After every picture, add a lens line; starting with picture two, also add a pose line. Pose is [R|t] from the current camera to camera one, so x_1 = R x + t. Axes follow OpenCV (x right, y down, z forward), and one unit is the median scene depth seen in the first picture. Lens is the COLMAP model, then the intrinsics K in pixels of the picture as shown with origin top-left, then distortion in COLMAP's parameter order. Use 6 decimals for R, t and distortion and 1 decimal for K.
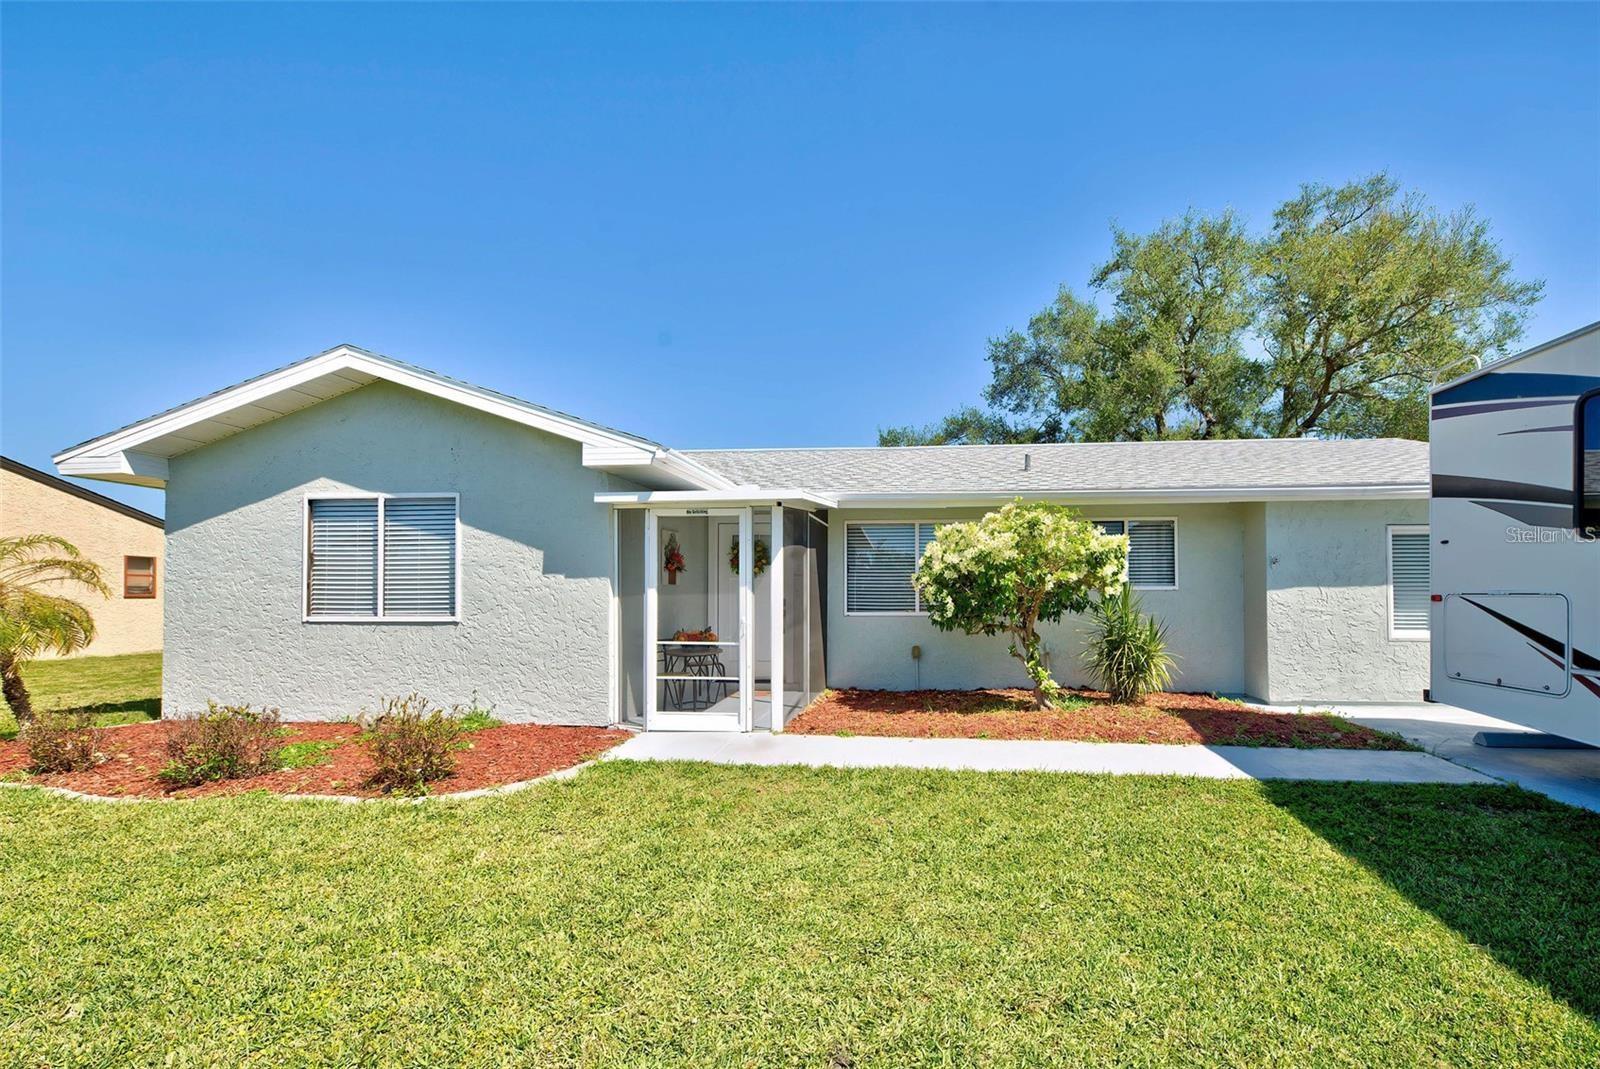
lens RADIAL K [[641.9, 0, 832.3], [0, 641.9, 586.2], [0, 0, 1]] dist [0.009109, -0.000283]
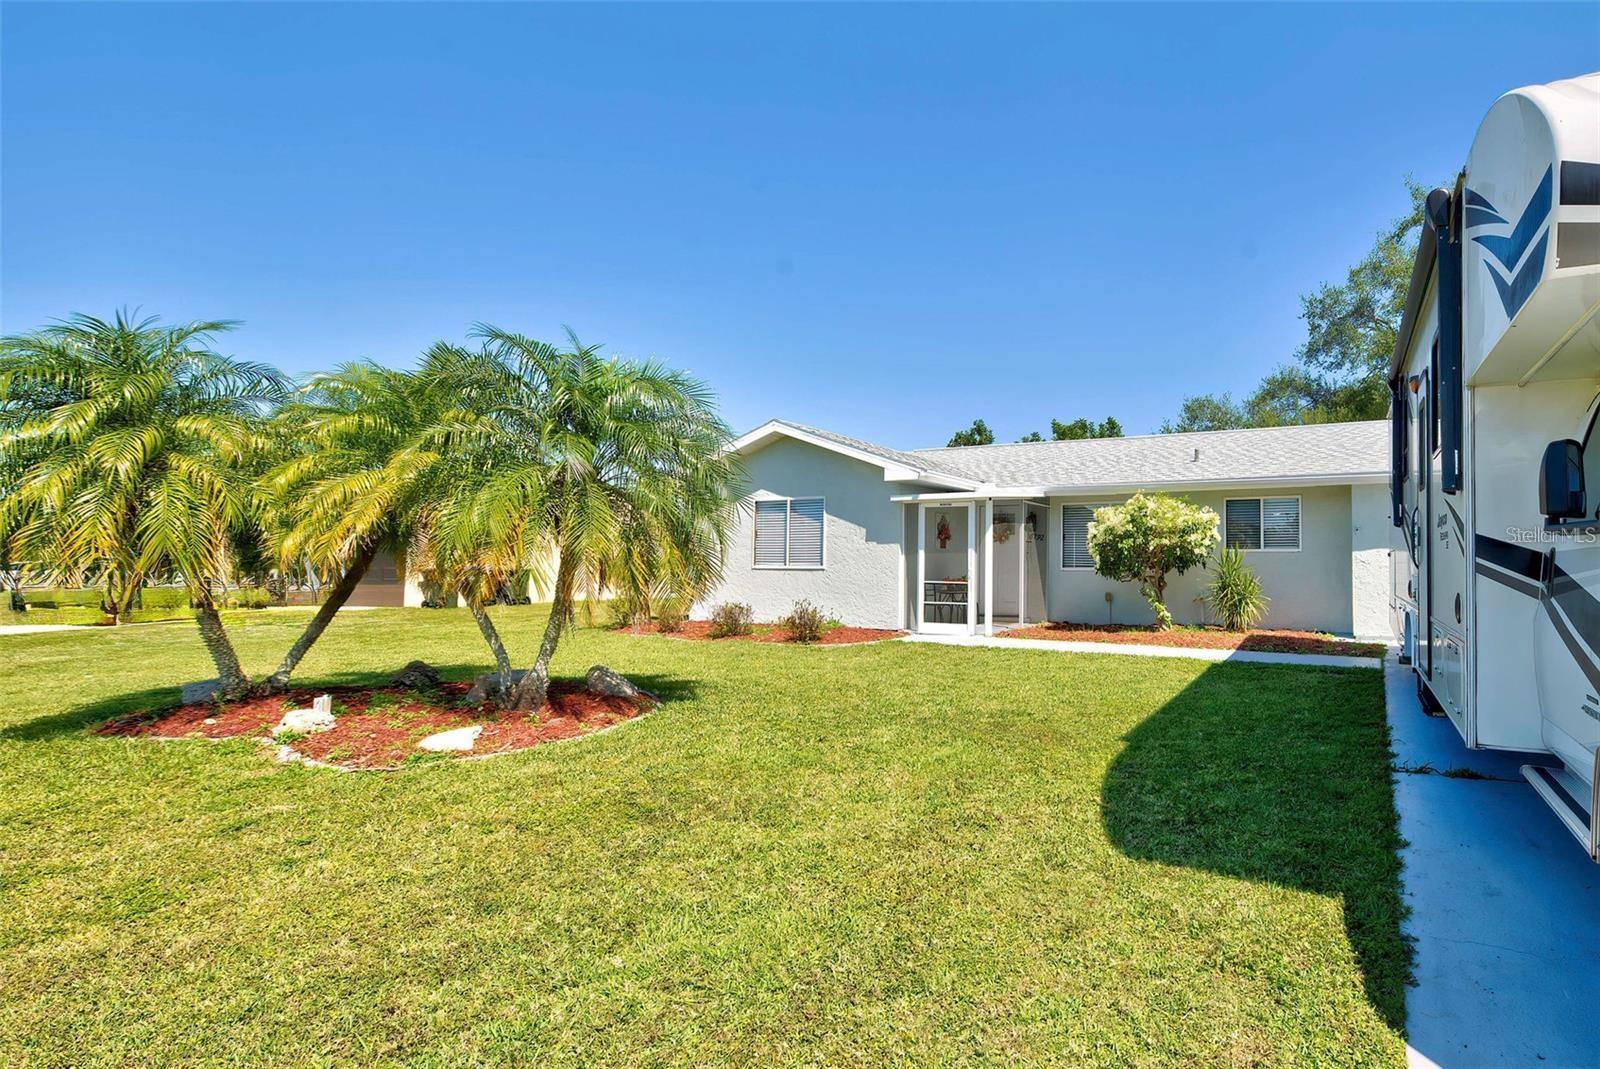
lens RADIAL K [[641.9, 0, 800.1], [0, 641.9, 544.2], [0, 0, 1]] dist [0.009109, -0.000283]
pose [[0.840945, -0.002818, -0.541114, 0.359344], [-0.005275, 0.999896, -0.013407, 0.012570], [0.541095, 0.014129, 0.840843, -0.589594]]
